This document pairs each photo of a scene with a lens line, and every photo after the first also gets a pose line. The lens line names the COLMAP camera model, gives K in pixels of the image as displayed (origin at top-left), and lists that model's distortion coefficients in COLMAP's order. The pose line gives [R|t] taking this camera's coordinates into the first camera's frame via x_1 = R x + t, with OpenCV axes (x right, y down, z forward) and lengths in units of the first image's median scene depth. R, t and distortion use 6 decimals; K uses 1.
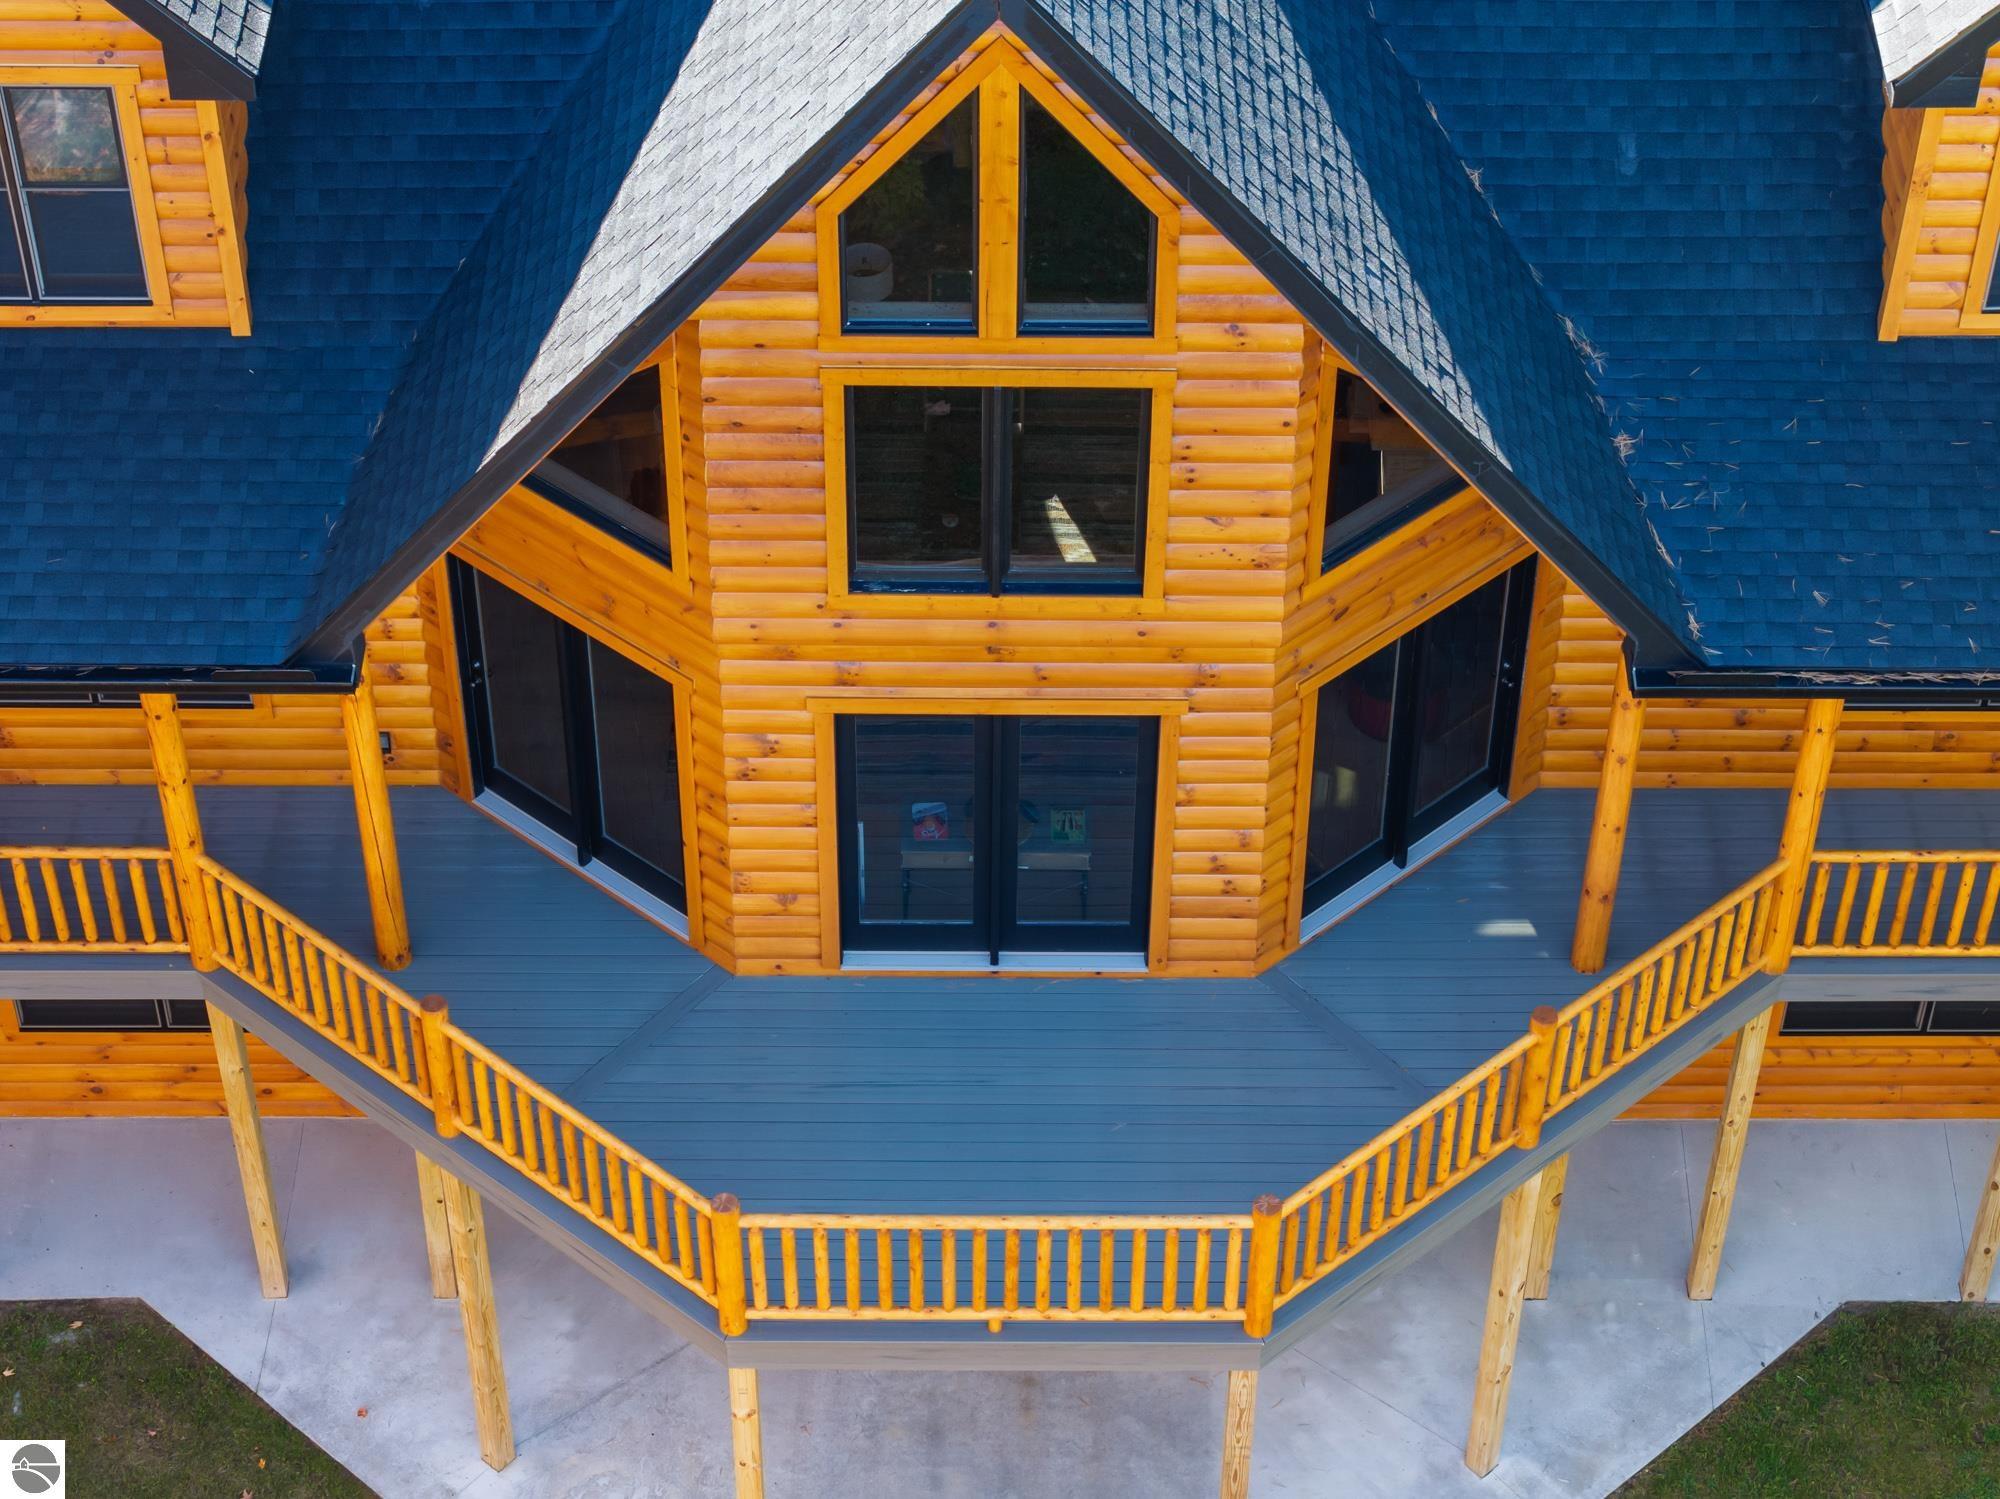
lens RADIAL K [[4037.0, 0, 1005.7], [0, 4037.0, 749.3], [0, 0, 1]] dist [-0.073858, 0.000000]
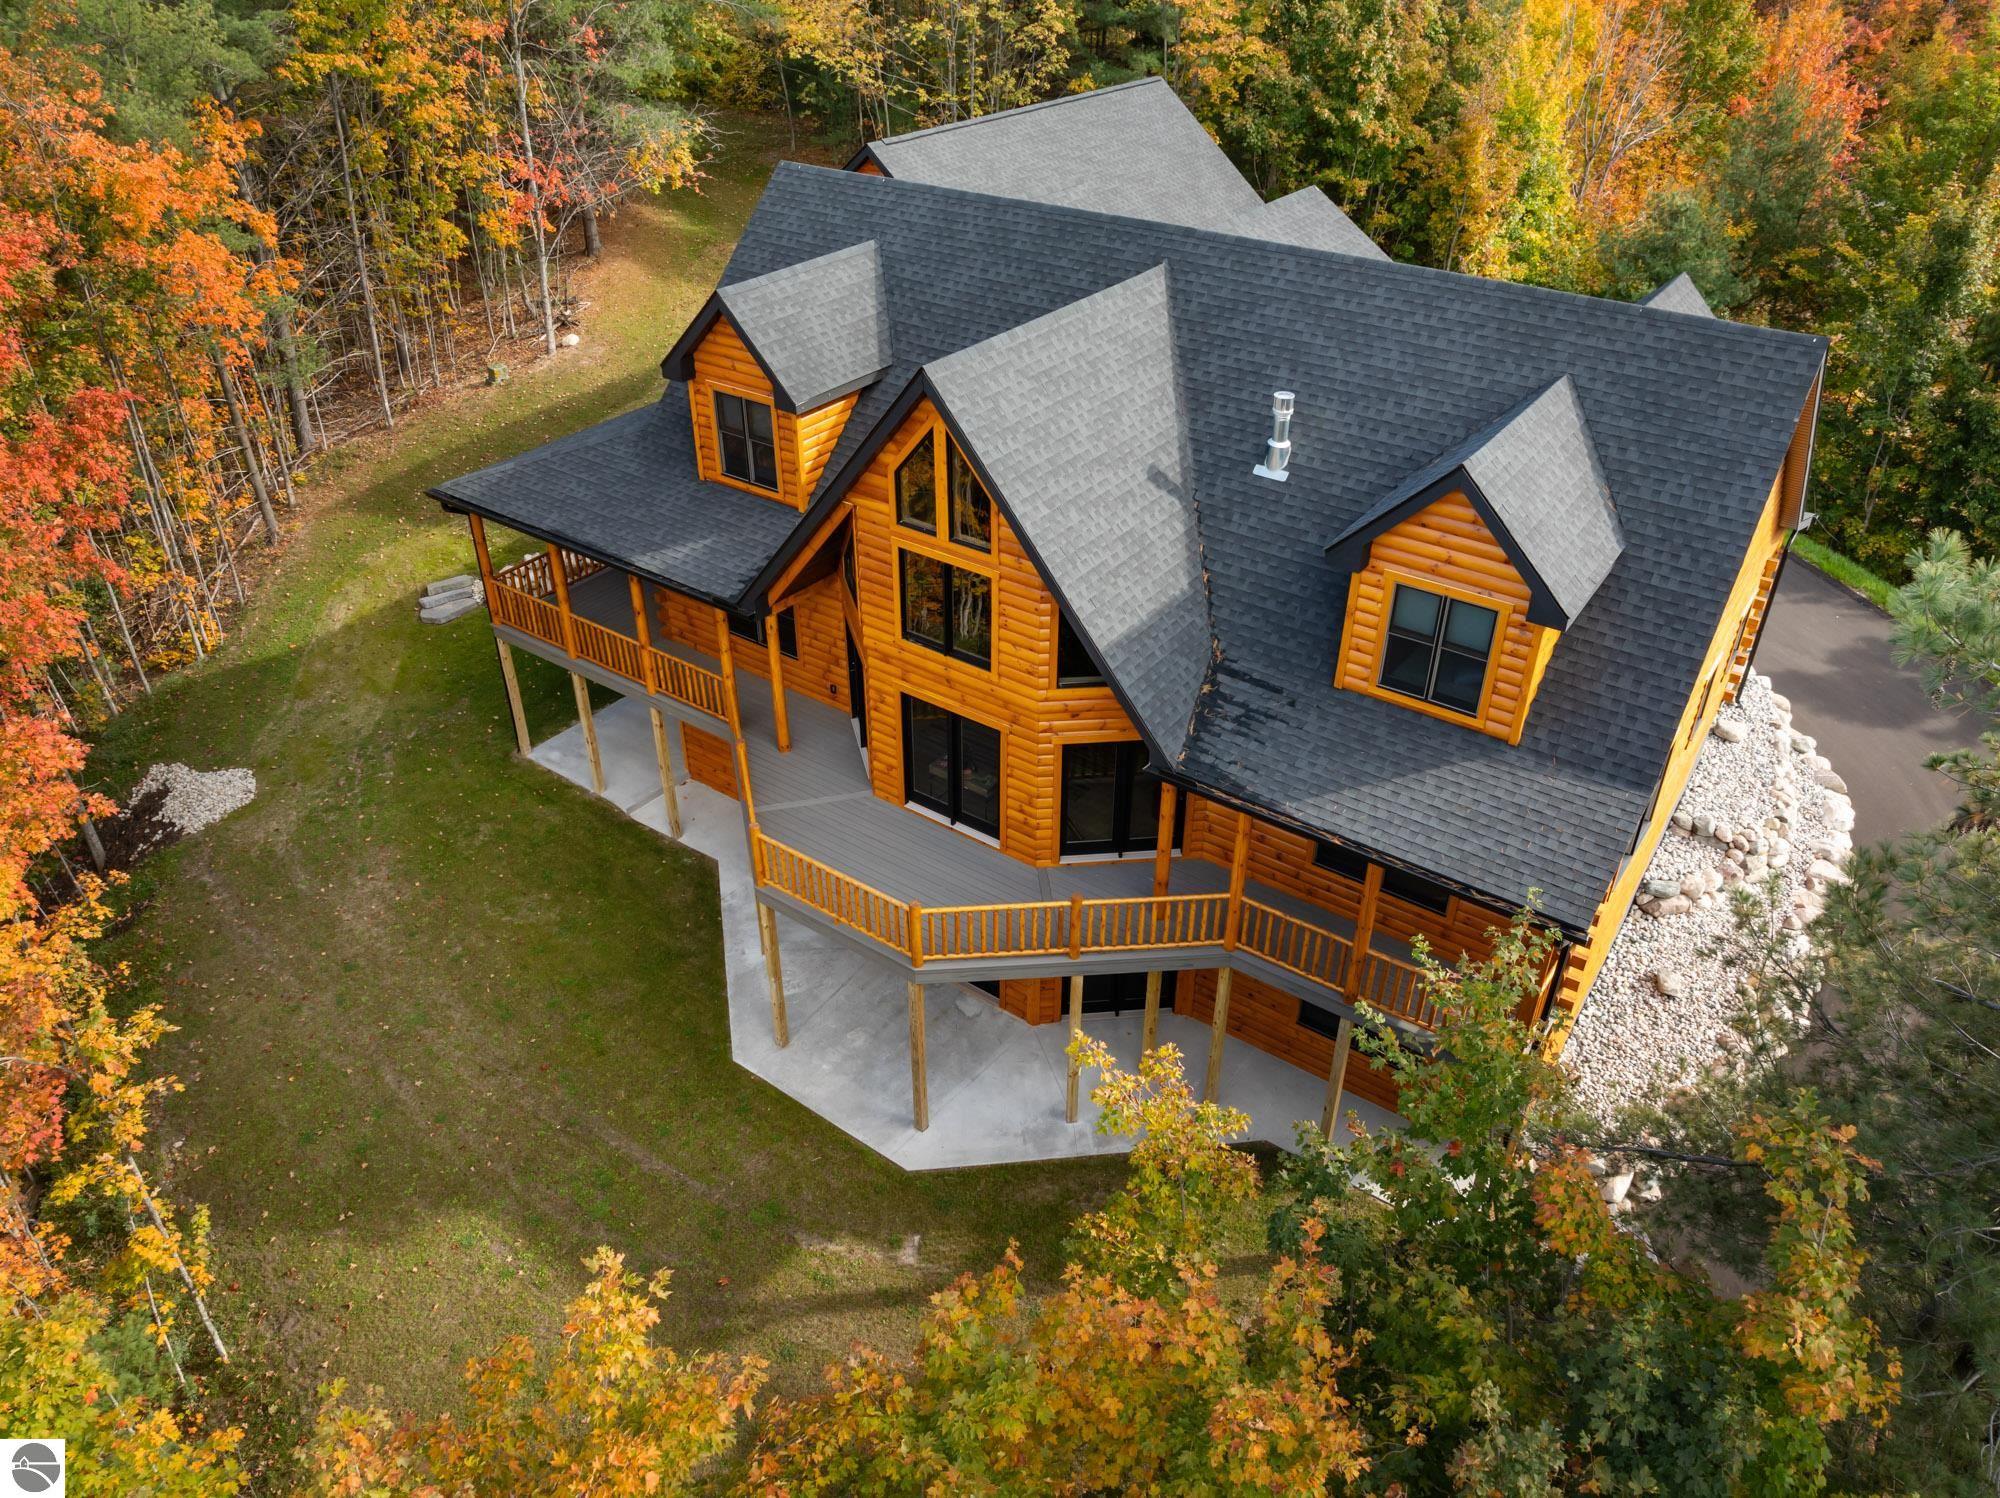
lens RADIAL K [[1426.0, 0, 1005.7], [0, 1426.0, 745.0], [0, 0, 1]] dist [-0.047067, 0.017512]
pose [[0.808181, 0.320704, -0.493955, 0.501143], [-0.406754, 0.910507, -0.074354, 0.066548], [0.425904, 0.261010, 0.866302, 0.243978]]
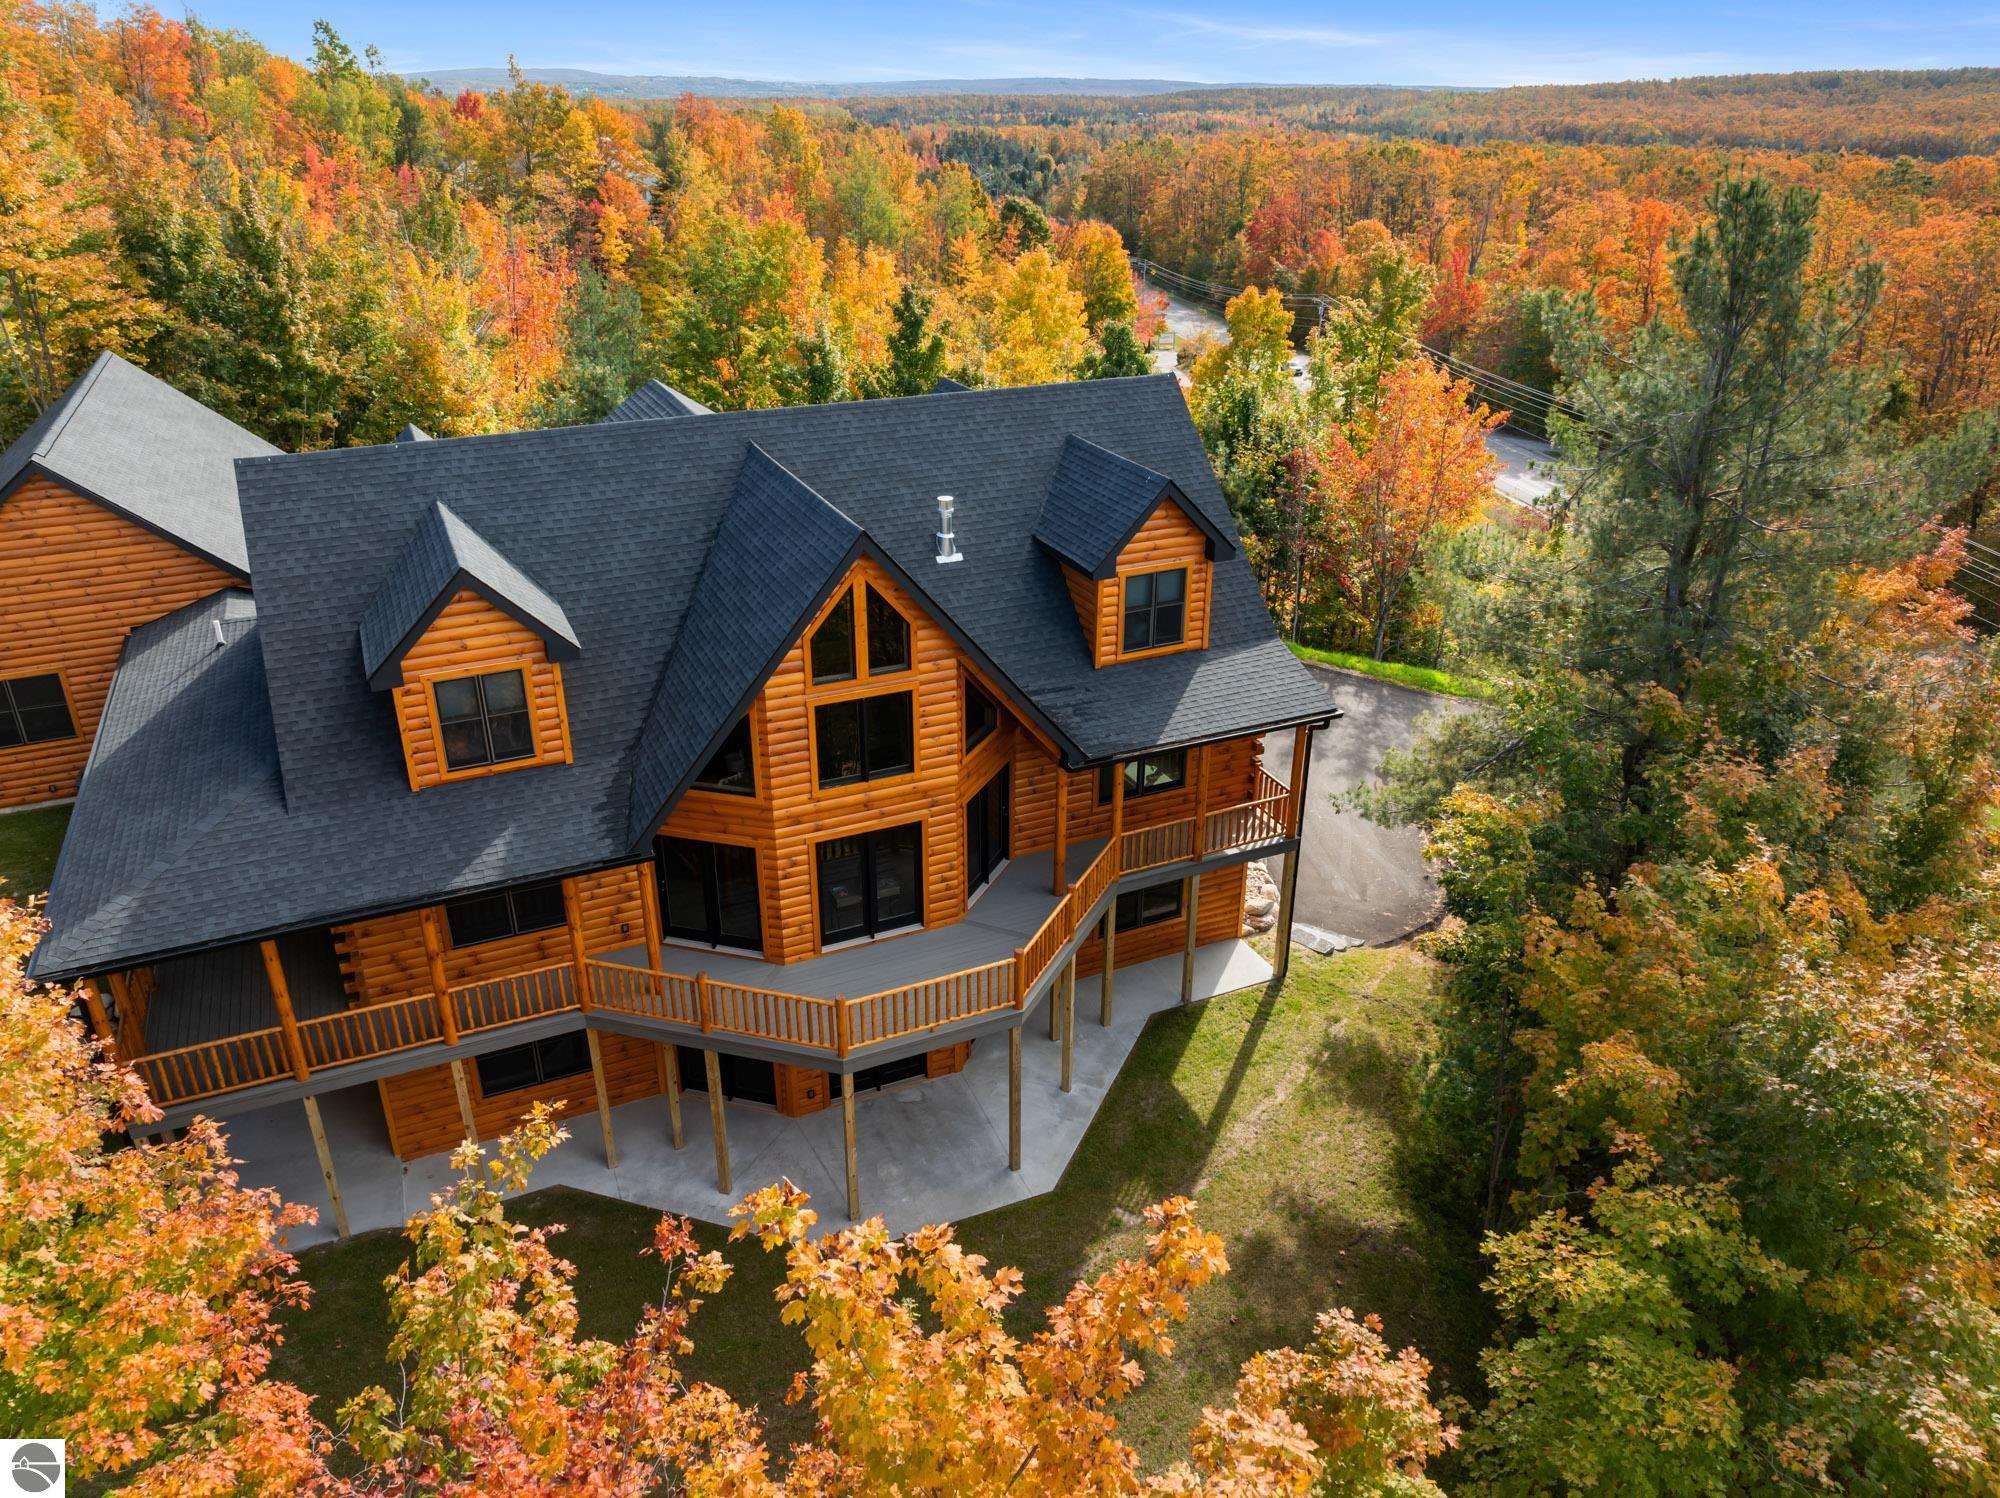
lens RADIAL K [[1426.0, 0, 1020.6], [0, 1426.0, 736.0], [0, 0, 1]] dist [-0.047067, 0.017512]
pose [[0.904418, -0.178873, 0.387340, -0.298652], [0.293325, 0.919961, -0.260061, 0.234869], [-0.309819, 0.348821, 0.884498, 0.040265]]
